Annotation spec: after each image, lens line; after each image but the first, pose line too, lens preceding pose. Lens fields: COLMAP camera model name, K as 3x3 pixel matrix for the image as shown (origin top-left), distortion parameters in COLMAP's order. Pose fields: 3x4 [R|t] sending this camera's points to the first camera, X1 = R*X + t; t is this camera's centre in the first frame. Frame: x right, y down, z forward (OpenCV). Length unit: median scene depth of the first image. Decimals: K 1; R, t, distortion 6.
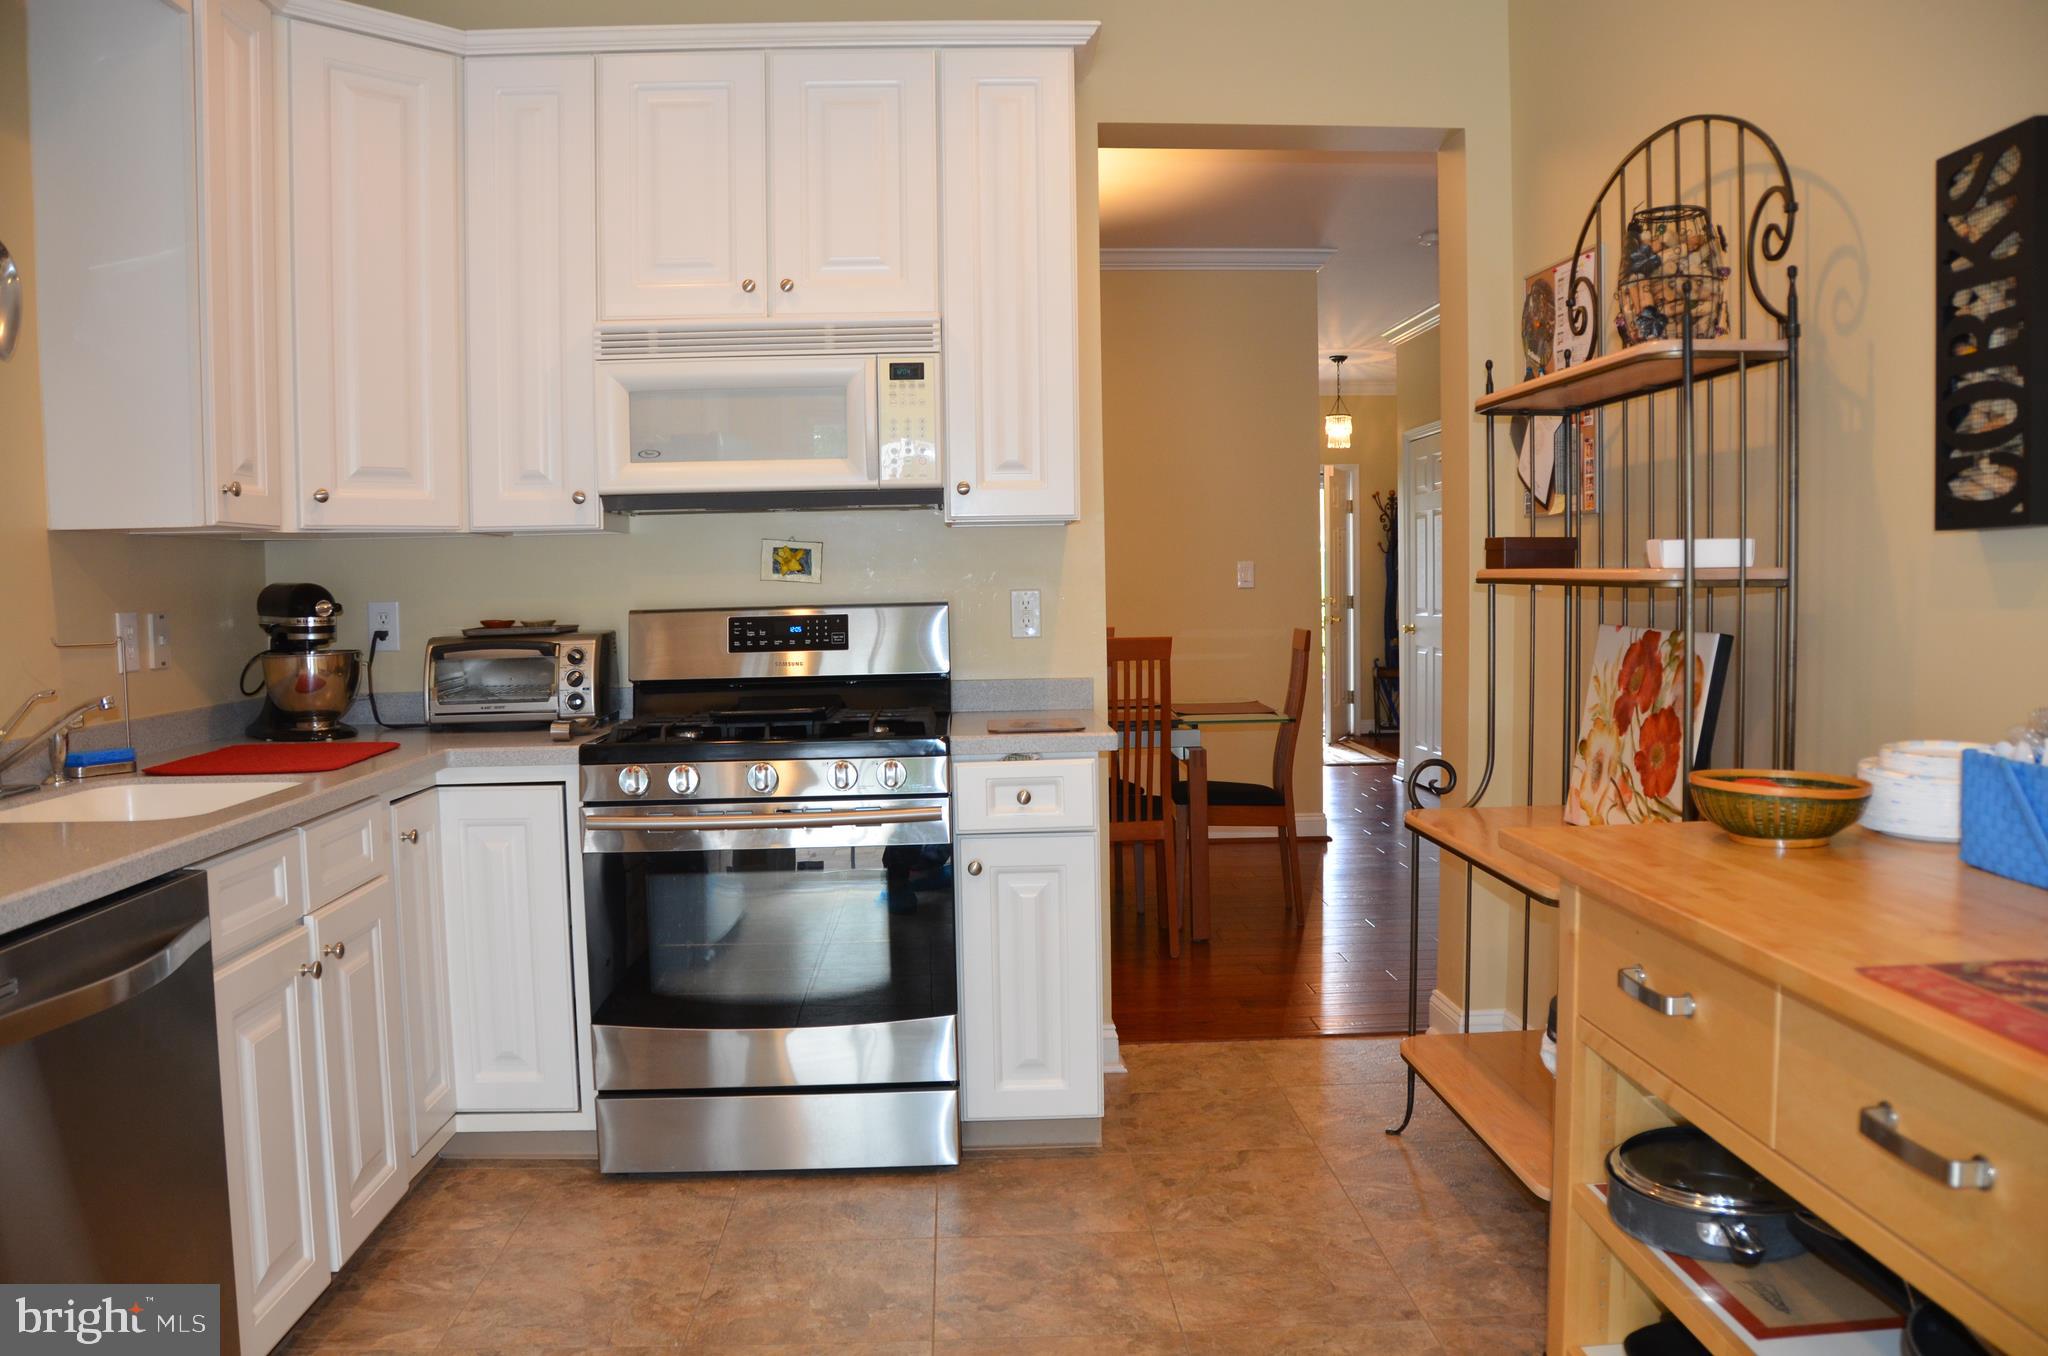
lens RADIAL K [[1616.1, 0, 1031.1], [0, 1616.1, 684.1], [0, 0, 1]] dist [-0.159319, 0.119313]
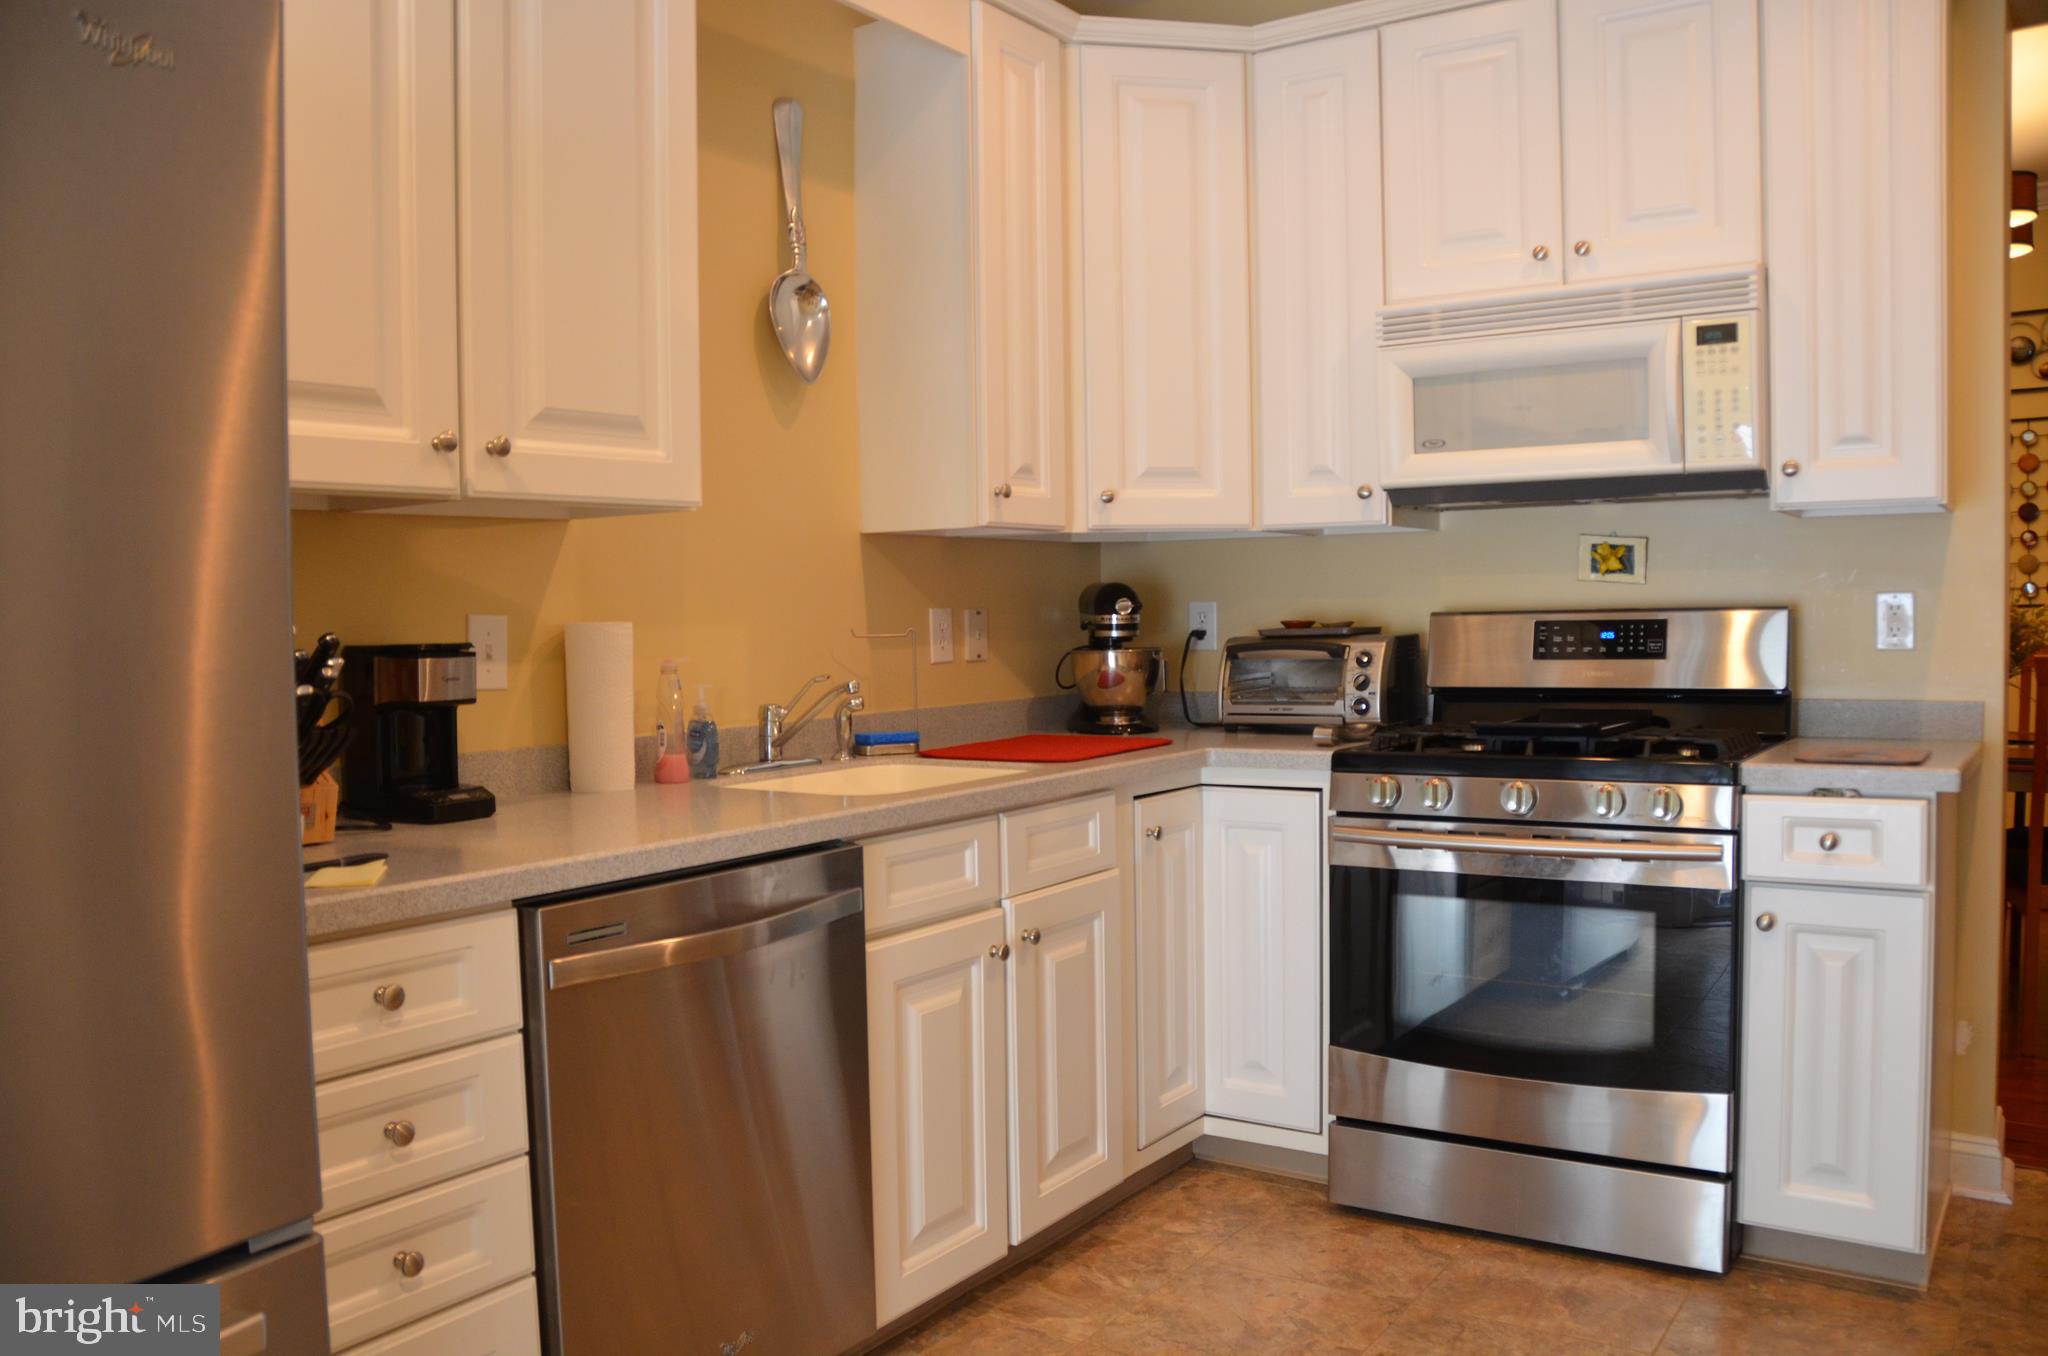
lens RADIAL K [[1616.1, 0, 1014.0], [0, 1616.1, 689.2], [0, 0, 1]] dist [-0.159319, 0.119313]
pose [[0.796793, 0.031289, -0.603441, 0.138026], [-0.034524, 0.999384, 0.006233, 0.001898], [0.603265, 0.015866, 0.797383, 0.117652]]
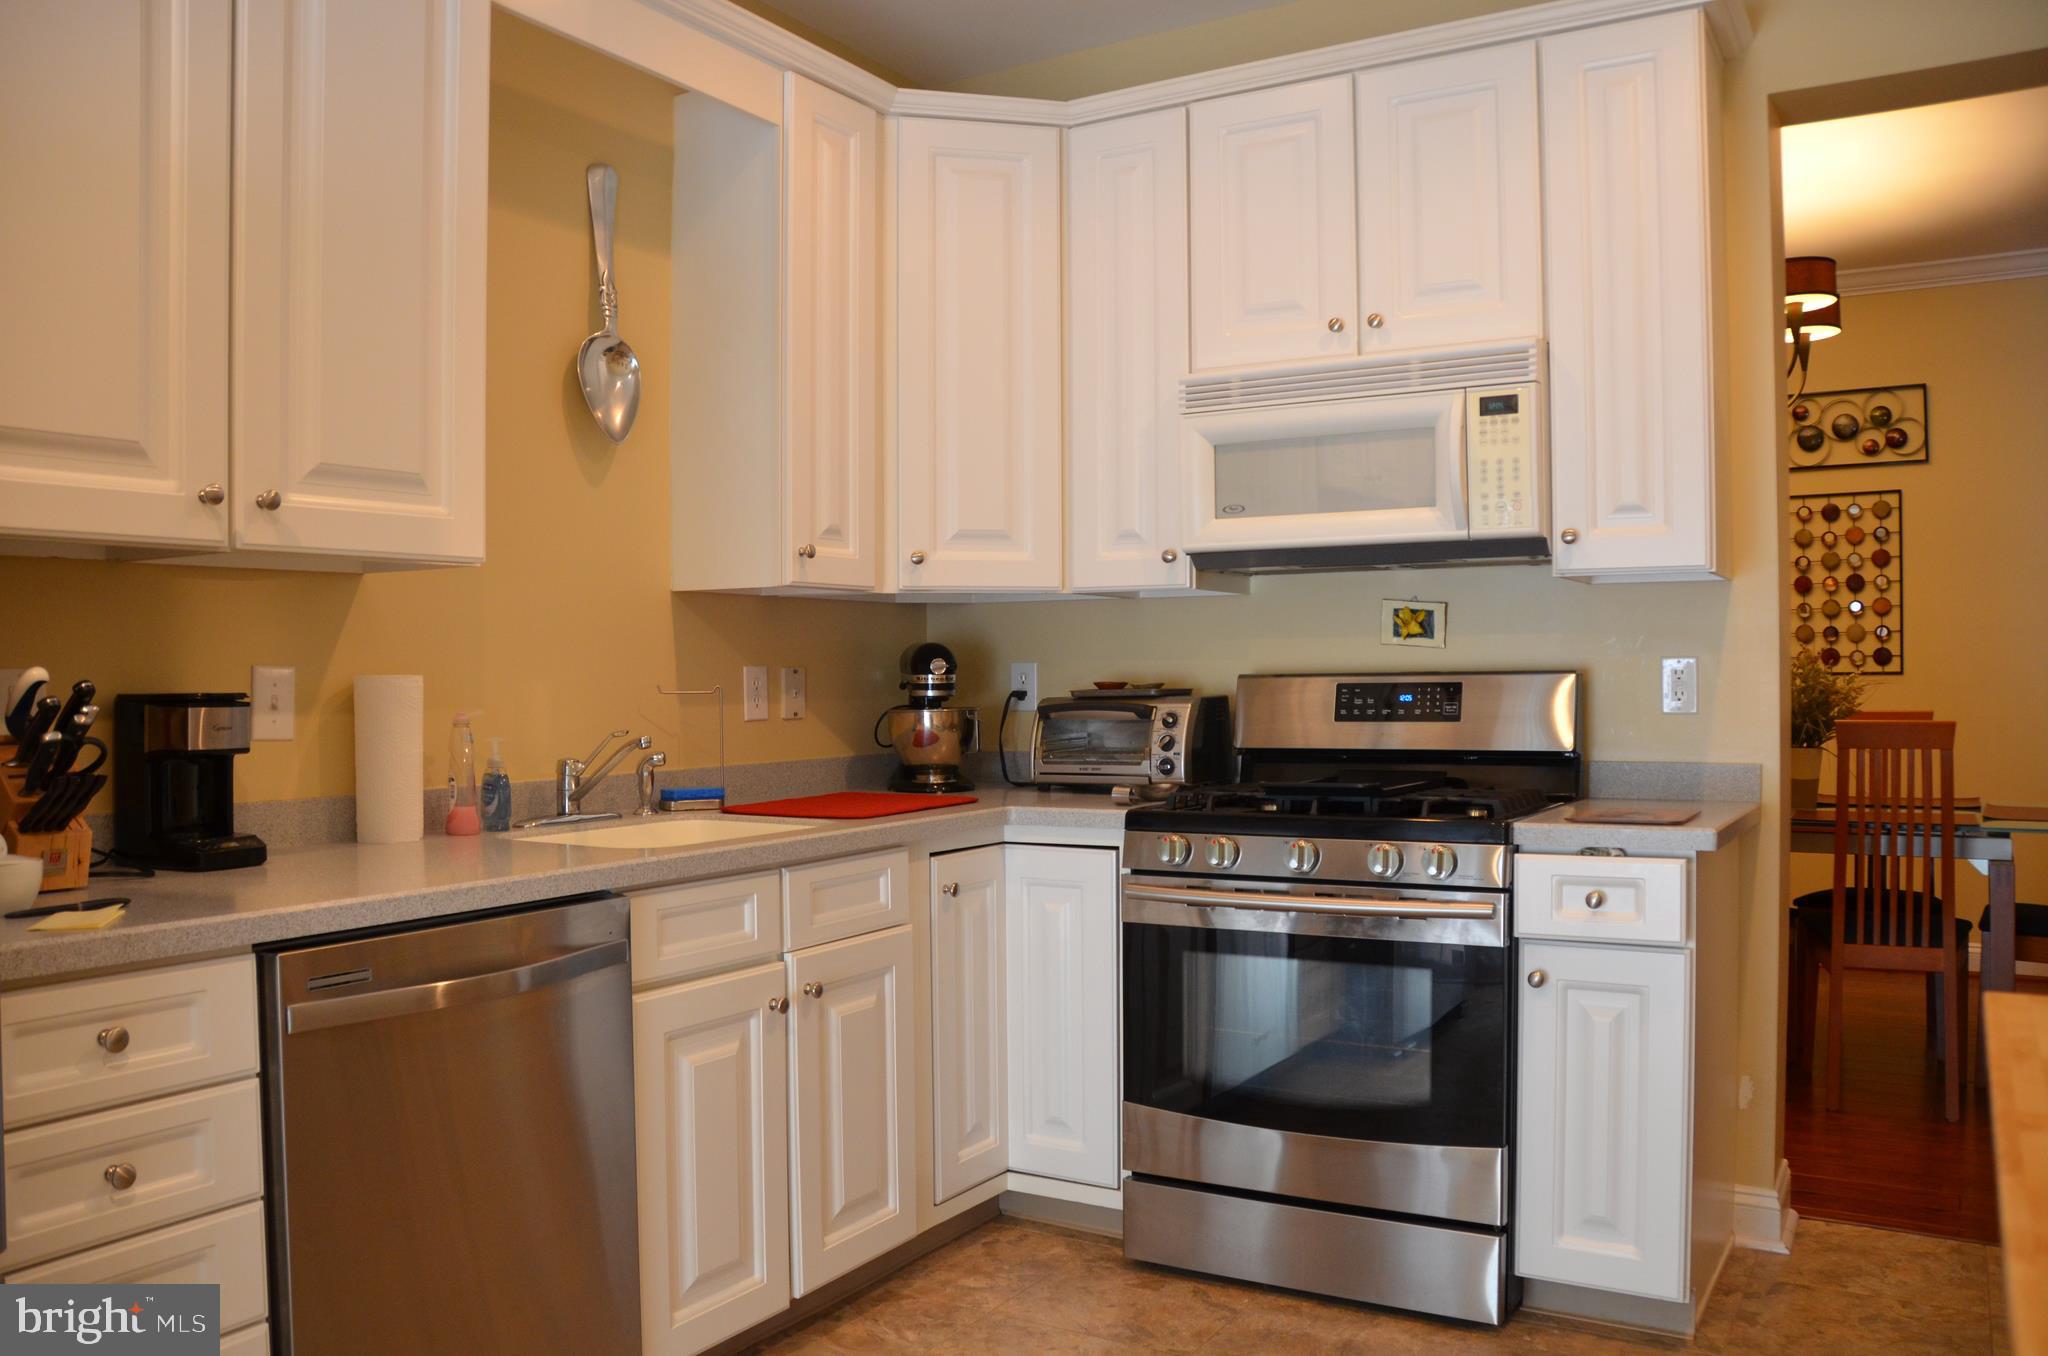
lens RADIAL K [[1616.1, 0, 1005.5], [0, 1616.1, 689.8], [0, 0, 1]] dist [-0.159319, 0.119313]
pose [[0.827486, 0.015719, -0.561266, 0.196979], [-0.042349, 0.998508, -0.034473, 0.002473], [0.559886, 0.052295, 0.826917, 0.143006]]
